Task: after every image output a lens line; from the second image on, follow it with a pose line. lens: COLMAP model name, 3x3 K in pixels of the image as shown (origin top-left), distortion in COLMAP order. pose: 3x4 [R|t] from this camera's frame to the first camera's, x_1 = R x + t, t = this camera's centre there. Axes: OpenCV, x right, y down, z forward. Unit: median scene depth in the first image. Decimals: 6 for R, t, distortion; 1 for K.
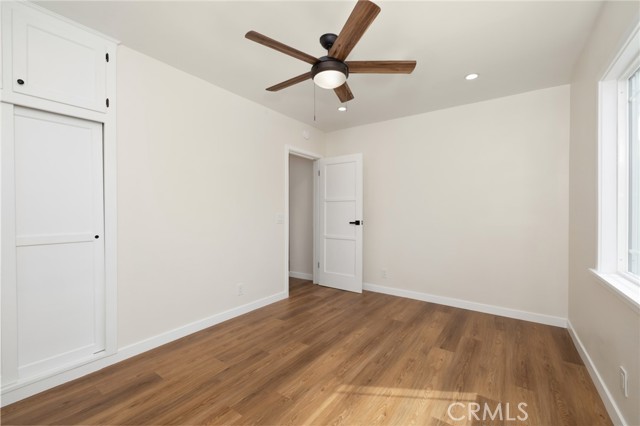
lens RADIAL K [[272.7, 0, 328.9], [0, 272.7, 204.7], [0, 0, 1]] dist [0.003137, 0.000118]
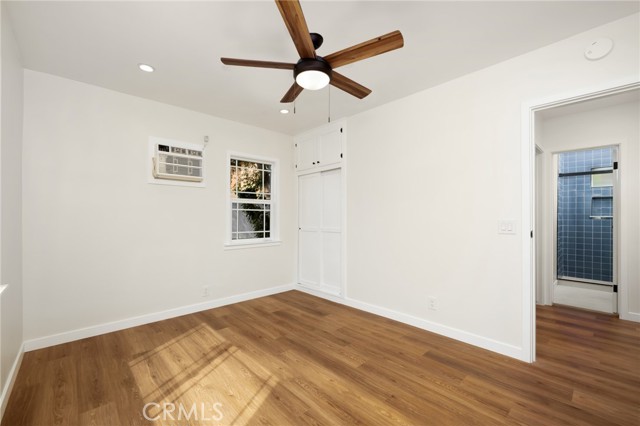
lens RADIAL K [[272.7, 0, 317.9], [0, 272.7, 210.8], [0, 0, 1]] dist [0.003137, 0.000118]
pose [[-0.224325, -0.022967, -0.974244, 0.885072], [0.019998, 0.999403, -0.028164, 0.031937], [0.974309, -0.025801, -0.223732, 1.159938]]
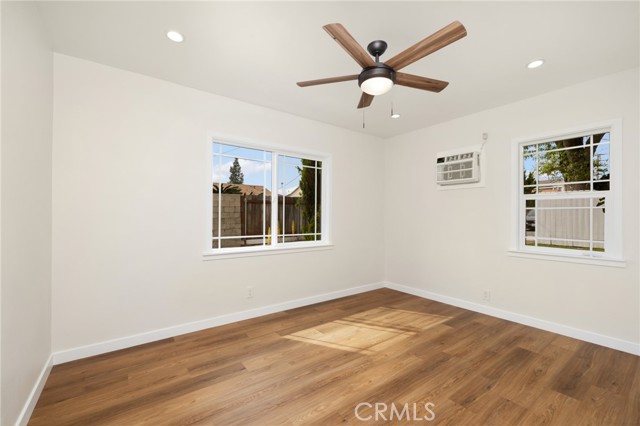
lens RADIAL K [[272.7, 0, 323.7], [0, 272.7, 207.7], [0, 0, 1]] dist [0.003137, 0.000118]
pose [[-0.945710, 0.002357, 0.325003, -0.131727], [-0.014004, 0.998749, -0.047994, 0.041258], [-0.324710, -0.049940, -0.944494, 1.890958]]
